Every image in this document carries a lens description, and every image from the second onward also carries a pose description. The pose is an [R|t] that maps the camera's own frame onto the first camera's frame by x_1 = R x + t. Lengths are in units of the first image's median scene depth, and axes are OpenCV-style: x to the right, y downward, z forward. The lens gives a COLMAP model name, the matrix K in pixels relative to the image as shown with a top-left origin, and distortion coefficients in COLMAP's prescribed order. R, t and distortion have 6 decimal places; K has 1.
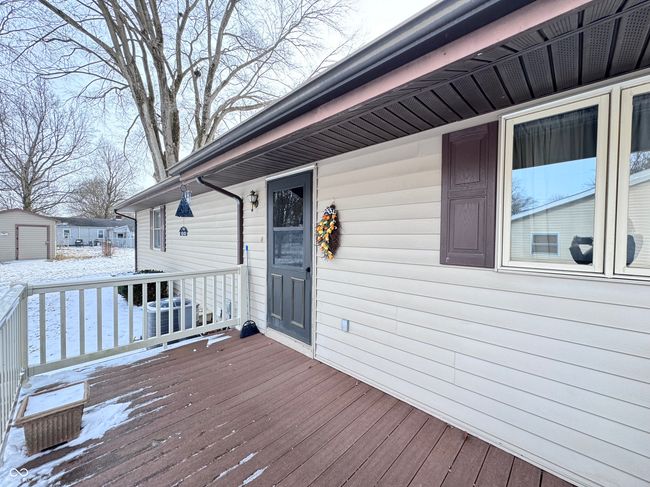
lens RADIAL K [[260.0, 0, 322.0], [0, 260.0, 242.8], [0, 0, 1]] dist [-0.000328, 0.000225]
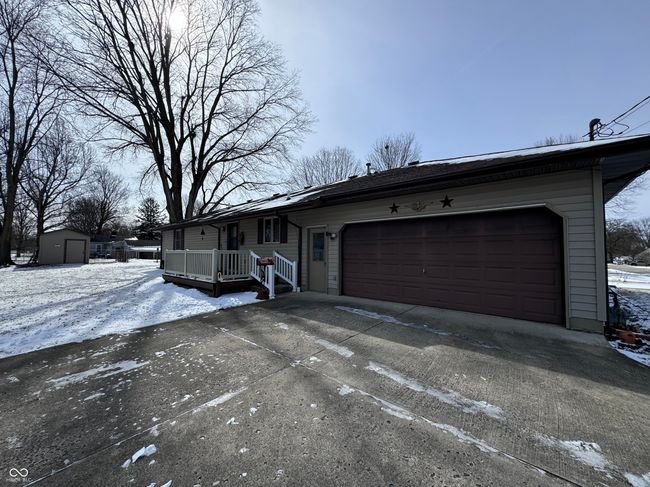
lens RADIAL K [[260.0, 0, 322.1], [0, 260.0, 241.4], [0, 0, 1]] dist [-0.000328, 0.000225]
pose [[0.998579, -0.004855, 0.053073, 0.185051], [0.008219, 0.997959, -0.063334, 0.045927], [-0.052657, 0.063680, 0.996580, -0.527621]]
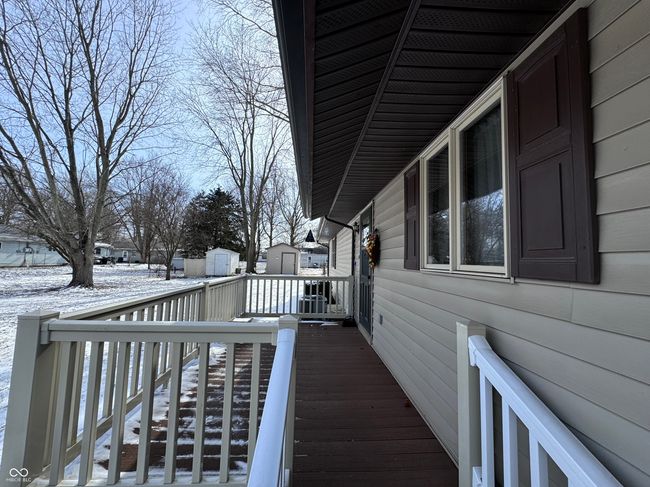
lens RADIAL K [[260.0, 0, 324.2], [0, 260.0, 241.8], [0, 0, 1]] dist [-0.000328, 0.000225]
pose [[0.736821, -0.040471, -0.674875, 0.132253], [-0.034185, 0.994700, -0.096973, 0.011432], [0.675223, 0.094522, 0.731532, -0.031655]]
